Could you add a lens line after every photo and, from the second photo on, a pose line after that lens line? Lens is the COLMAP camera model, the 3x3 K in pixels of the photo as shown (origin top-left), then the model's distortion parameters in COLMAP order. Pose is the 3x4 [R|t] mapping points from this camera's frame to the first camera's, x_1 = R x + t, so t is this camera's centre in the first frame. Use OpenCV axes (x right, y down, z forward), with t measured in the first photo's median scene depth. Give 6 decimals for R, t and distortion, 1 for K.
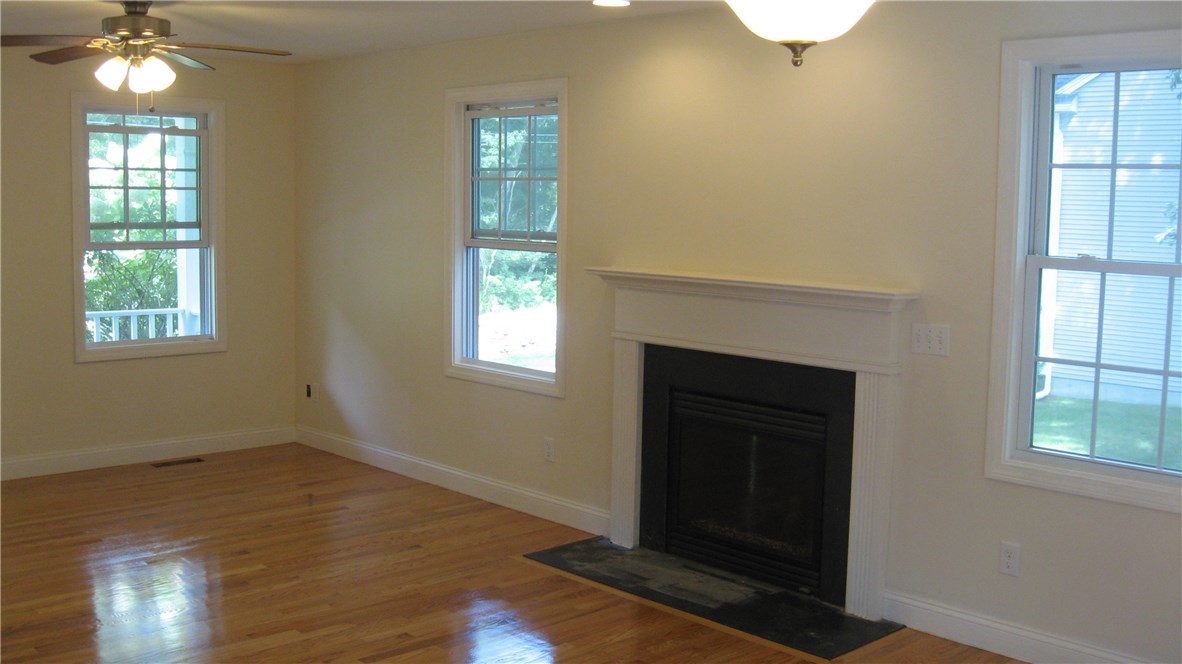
lens RADIAL K [[1242.5, 0, 591.0], [0, 1242.5, 332.0], [0, 0, 1]] dist [-0.123612, 0.017600]
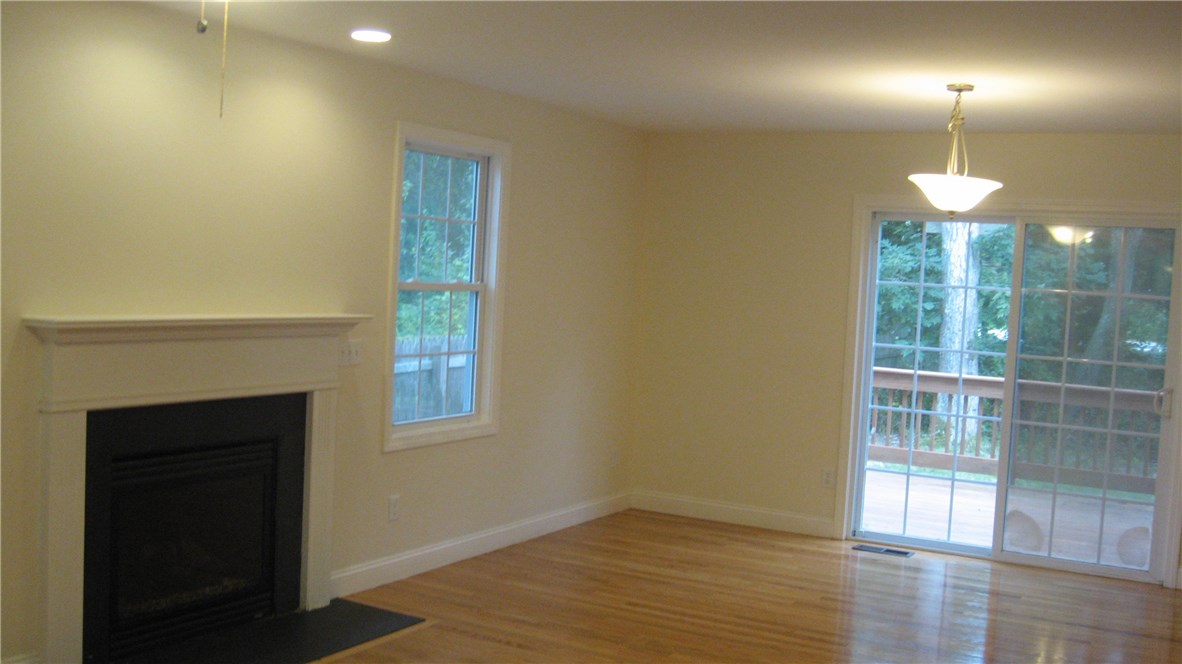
lens RADIAL K [[1242.5, 0, 591.0], [0, 1242.5, 332.0], [0, 0, 1]] dist [-0.123612, 0.017600]
pose [[-0.303450, -0.079615, 0.949515, -0.861705], [0.048349, 0.993933, 0.098791, -0.111748], [-0.951620, 0.075886, -0.297760, 1.032592]]
